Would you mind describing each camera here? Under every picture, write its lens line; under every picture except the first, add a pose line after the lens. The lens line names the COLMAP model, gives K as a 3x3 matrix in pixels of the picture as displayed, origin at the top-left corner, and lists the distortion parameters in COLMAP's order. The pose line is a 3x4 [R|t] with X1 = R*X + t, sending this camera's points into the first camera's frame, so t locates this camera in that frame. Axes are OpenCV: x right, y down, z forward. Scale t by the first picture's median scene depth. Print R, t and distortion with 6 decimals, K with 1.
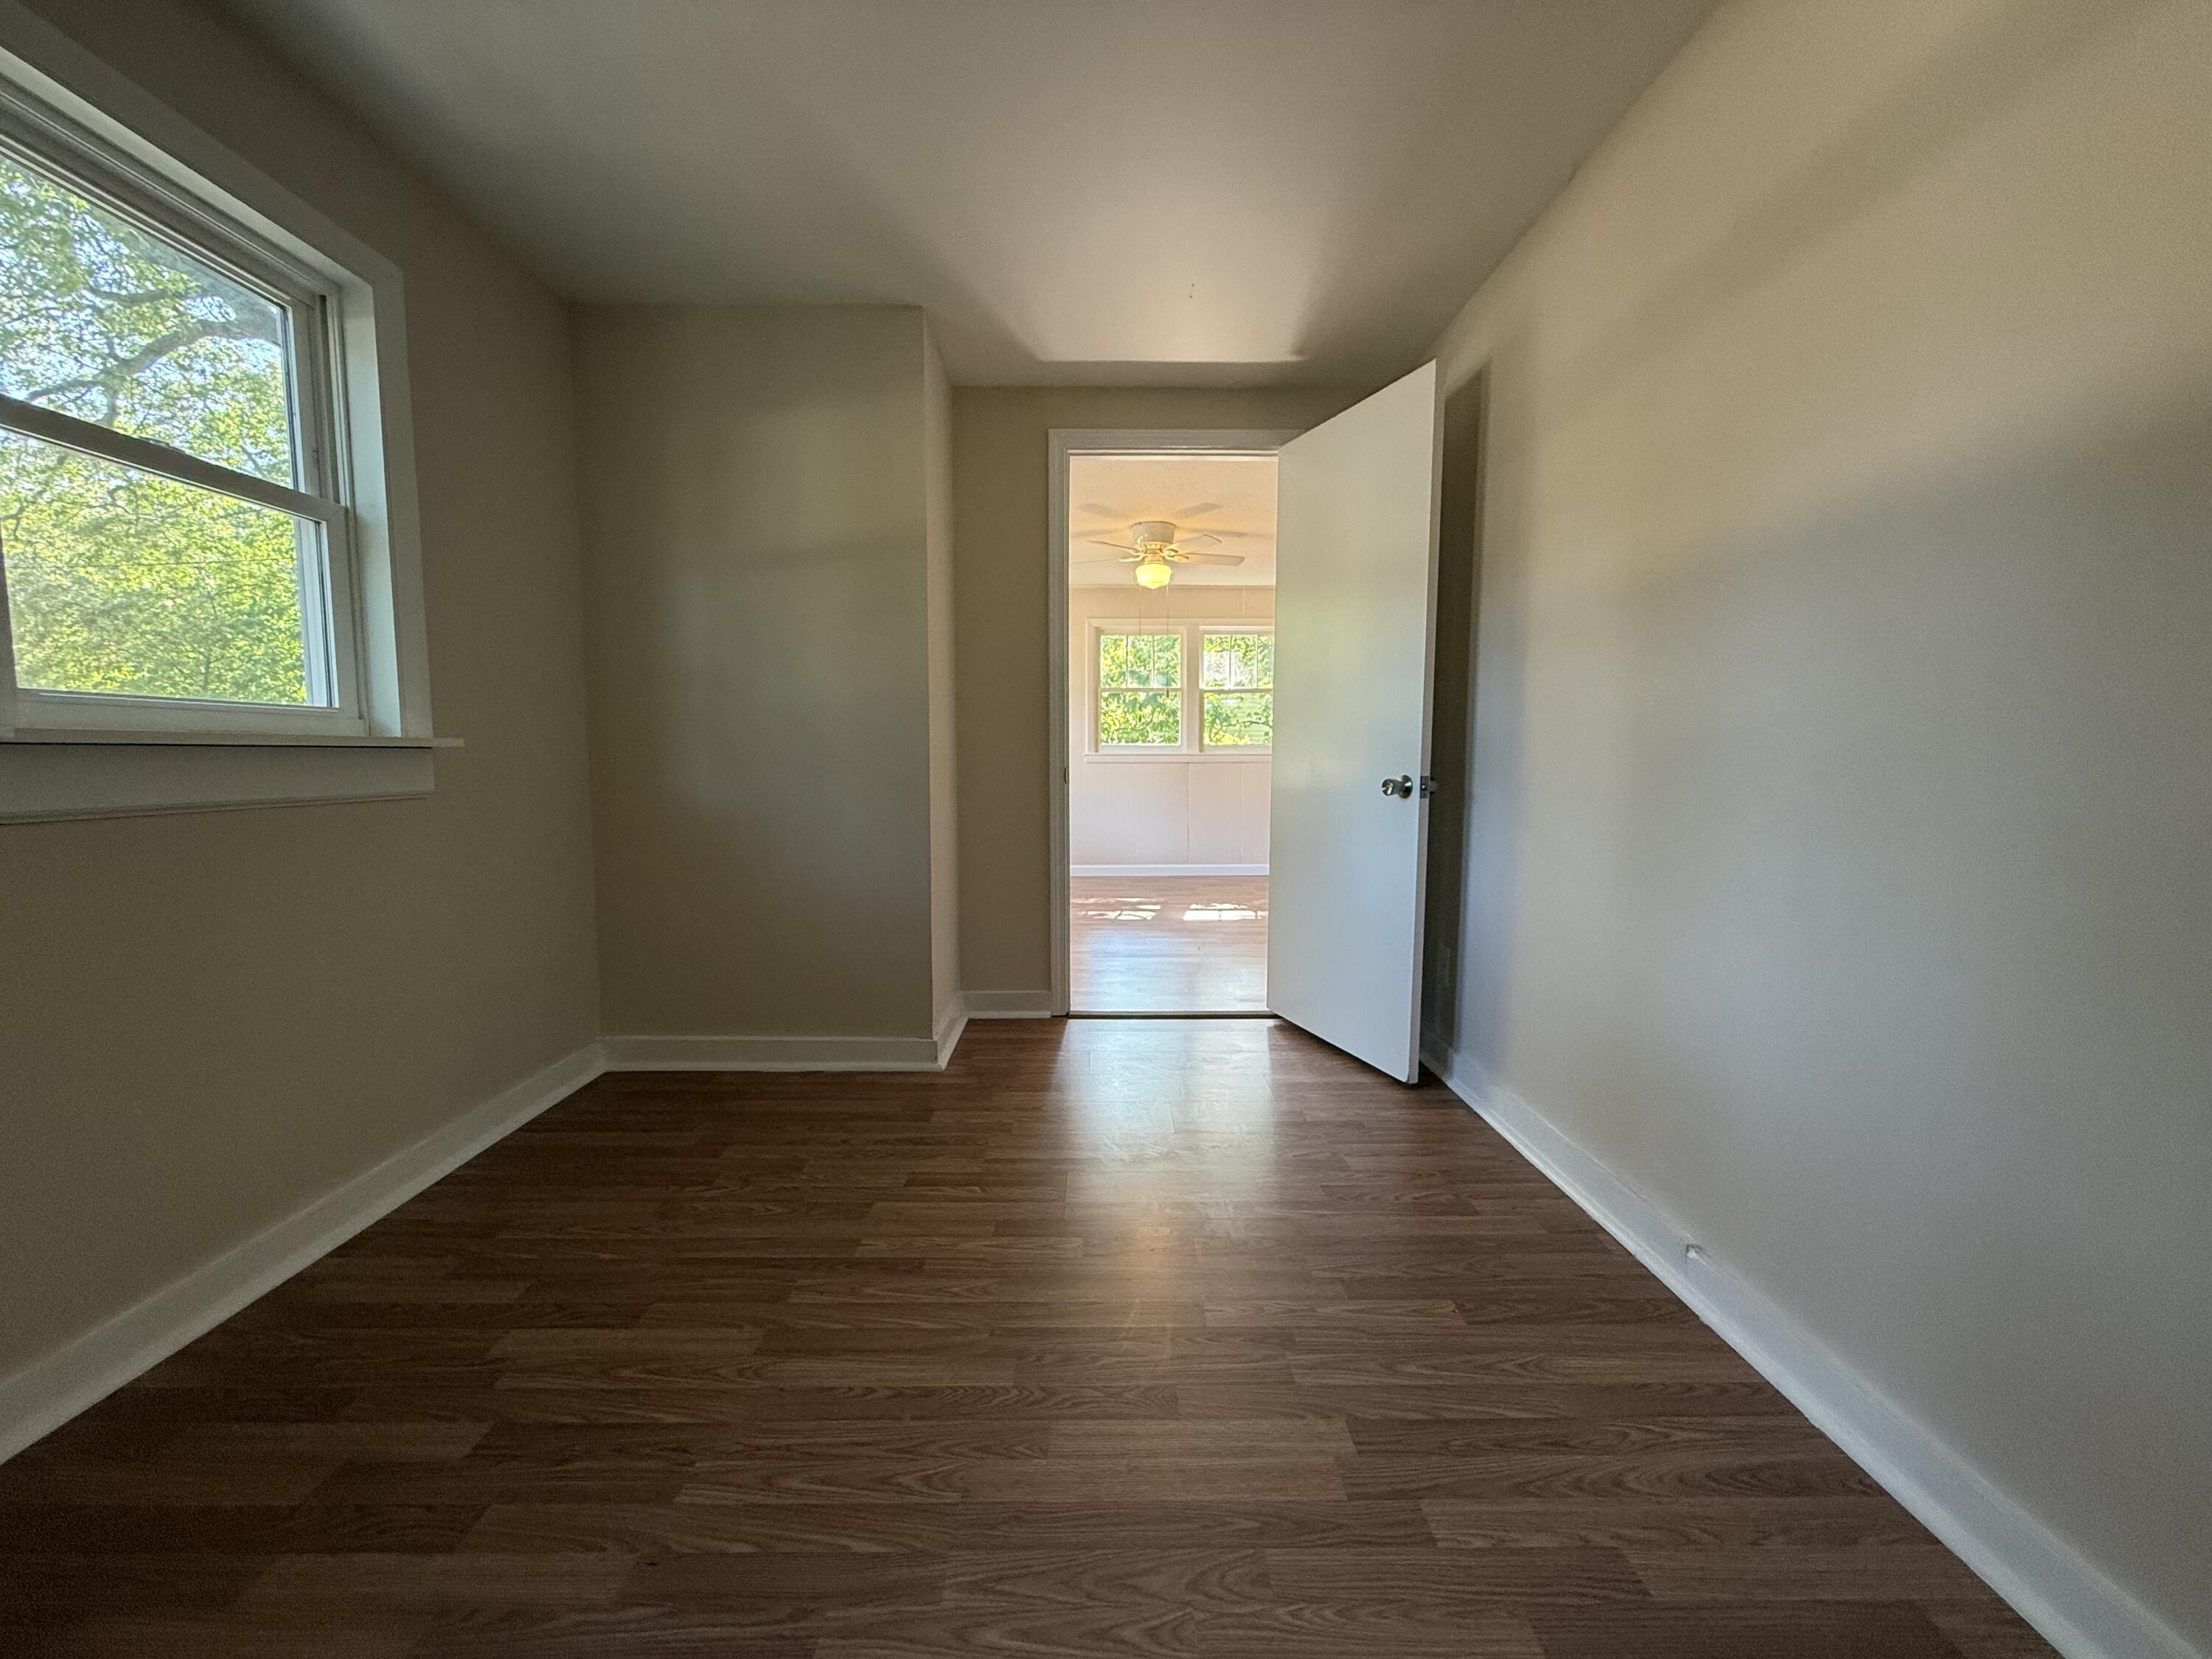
lens RADIAL K [[876.6, 0, 1106.0], [0, 876.6, 829.5], [0, 0, 1]] dist [0.000960, 0.000066]
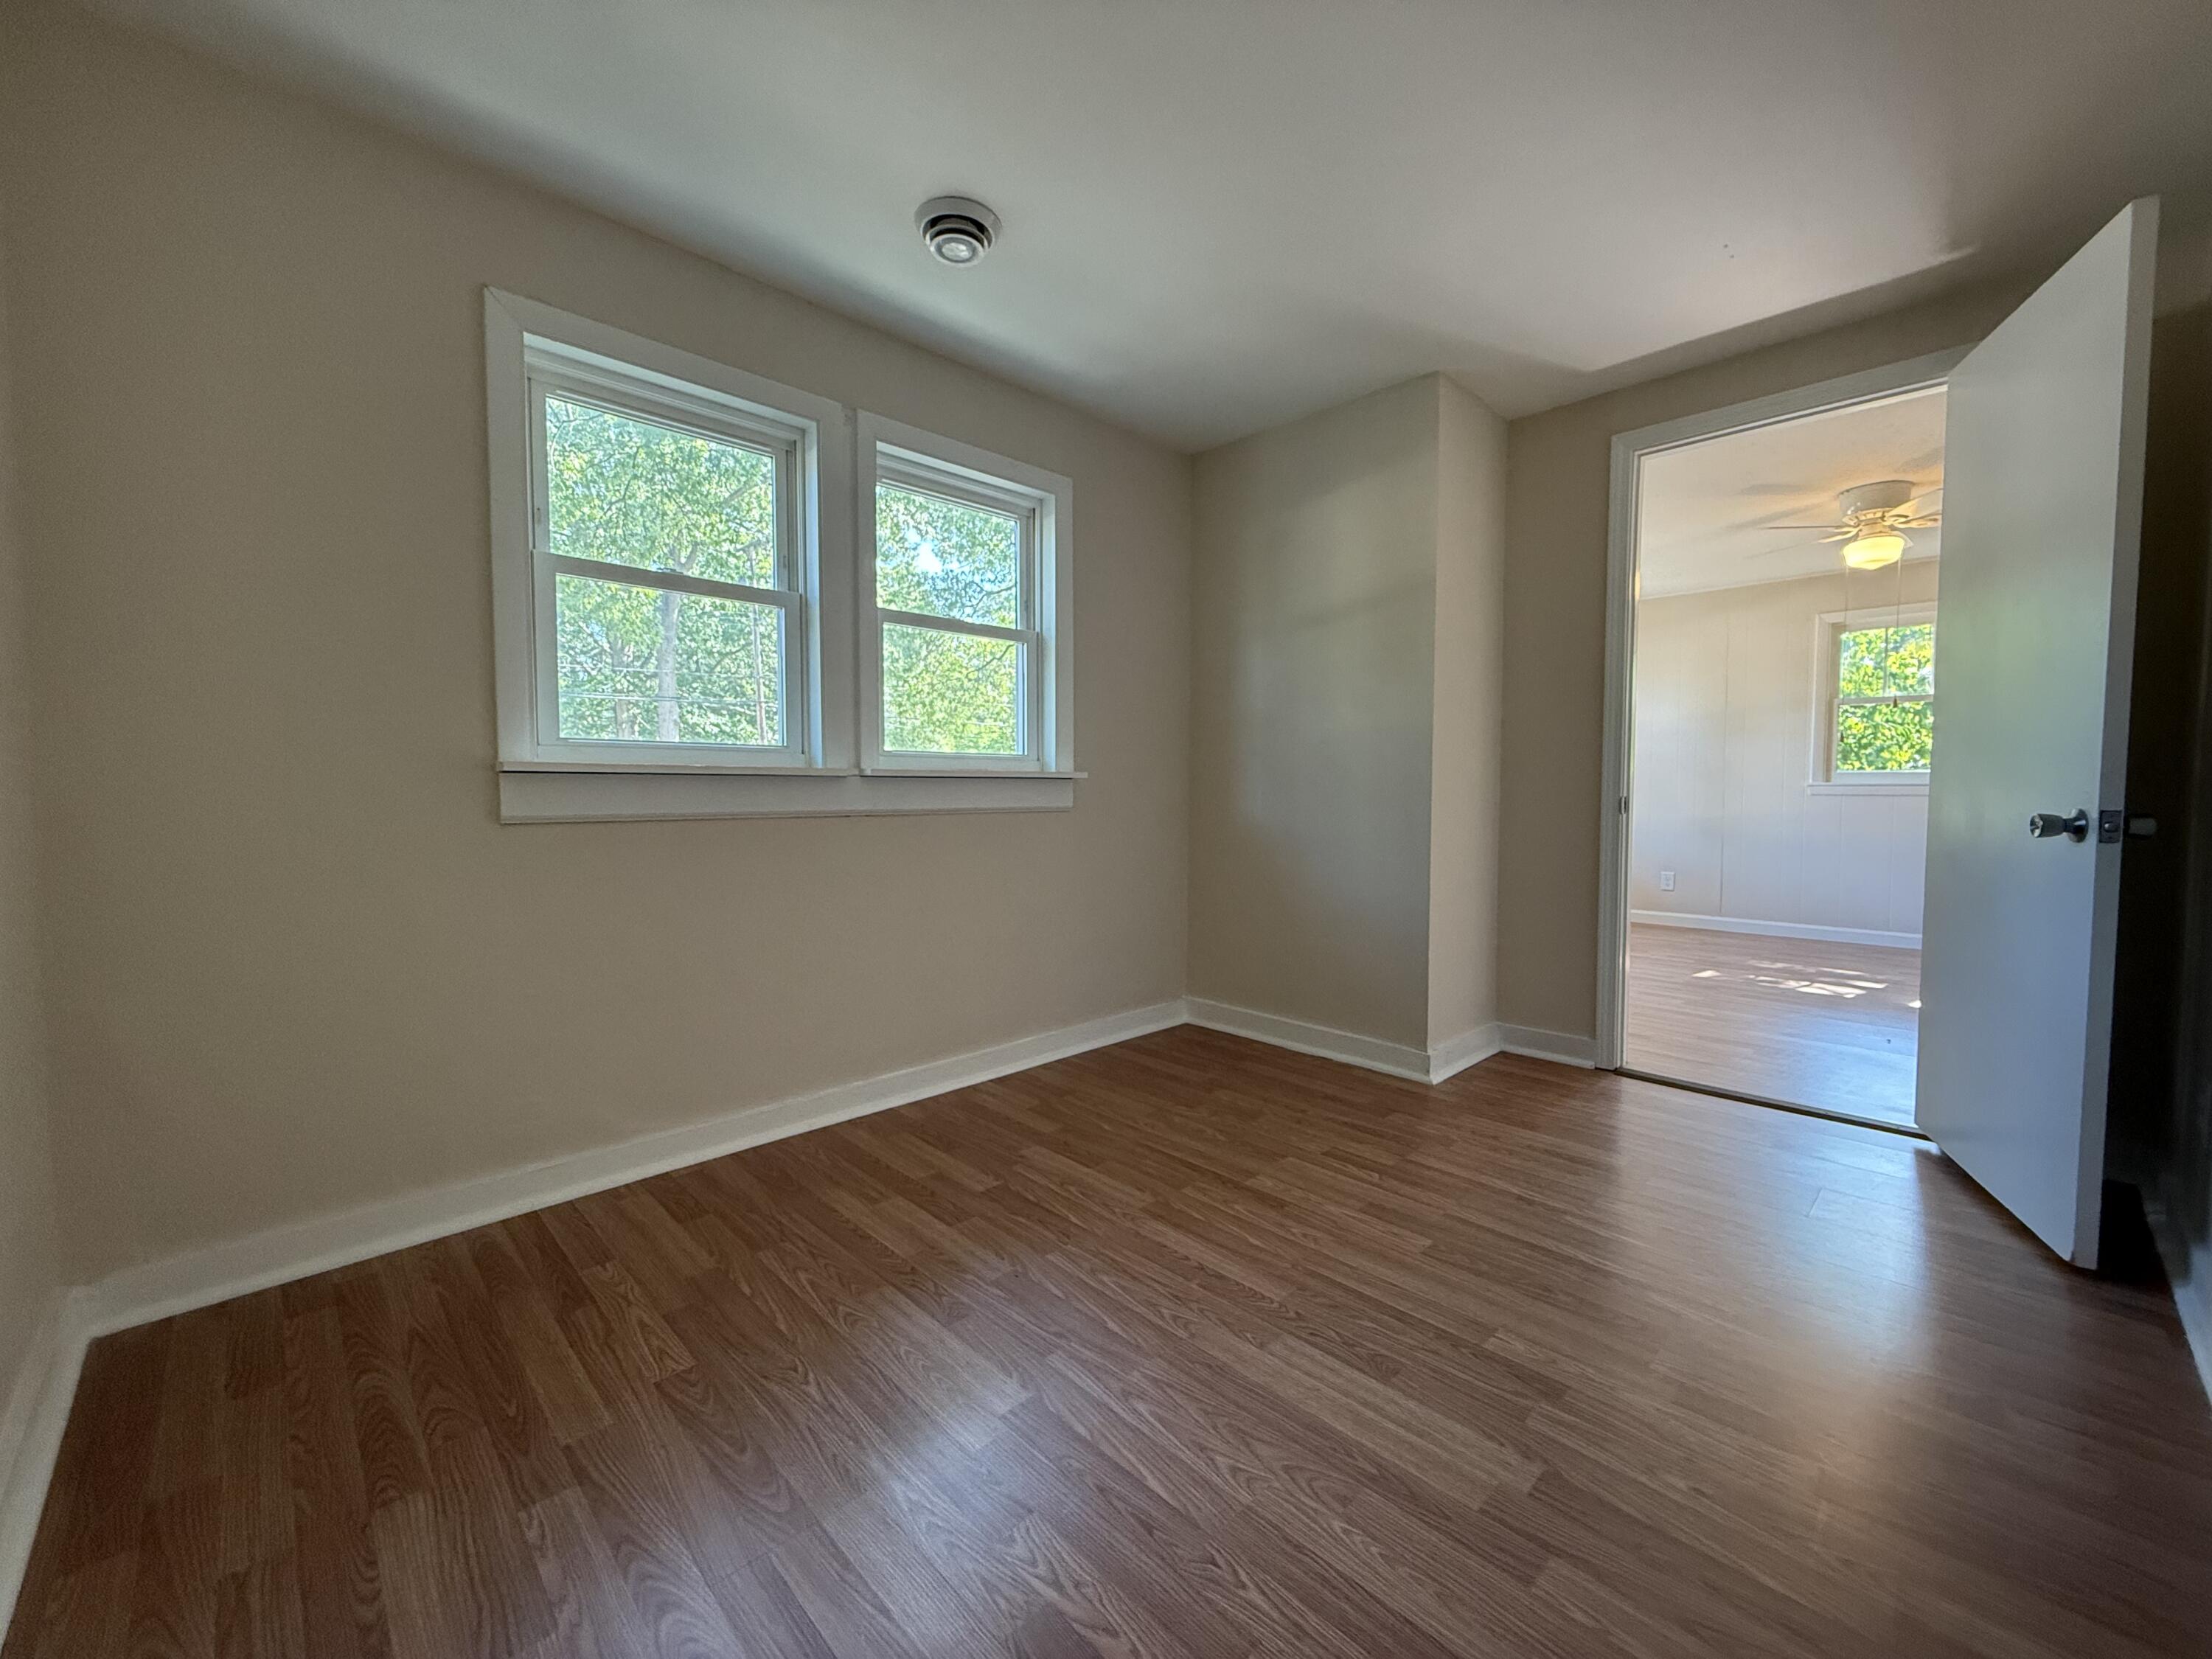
lens RADIAL K [[877.2, 0, 1106.0], [0, 877.2, 829.5], [0, 0, 1]] dist [0.002662, 0.000246]
pose [[0.695668, 0.034547, -0.717532, 0.384877], [-0.060792, 0.998091, -0.010884, 0.009469], [0.715786, 0.051192, 0.696440, -0.030105]]
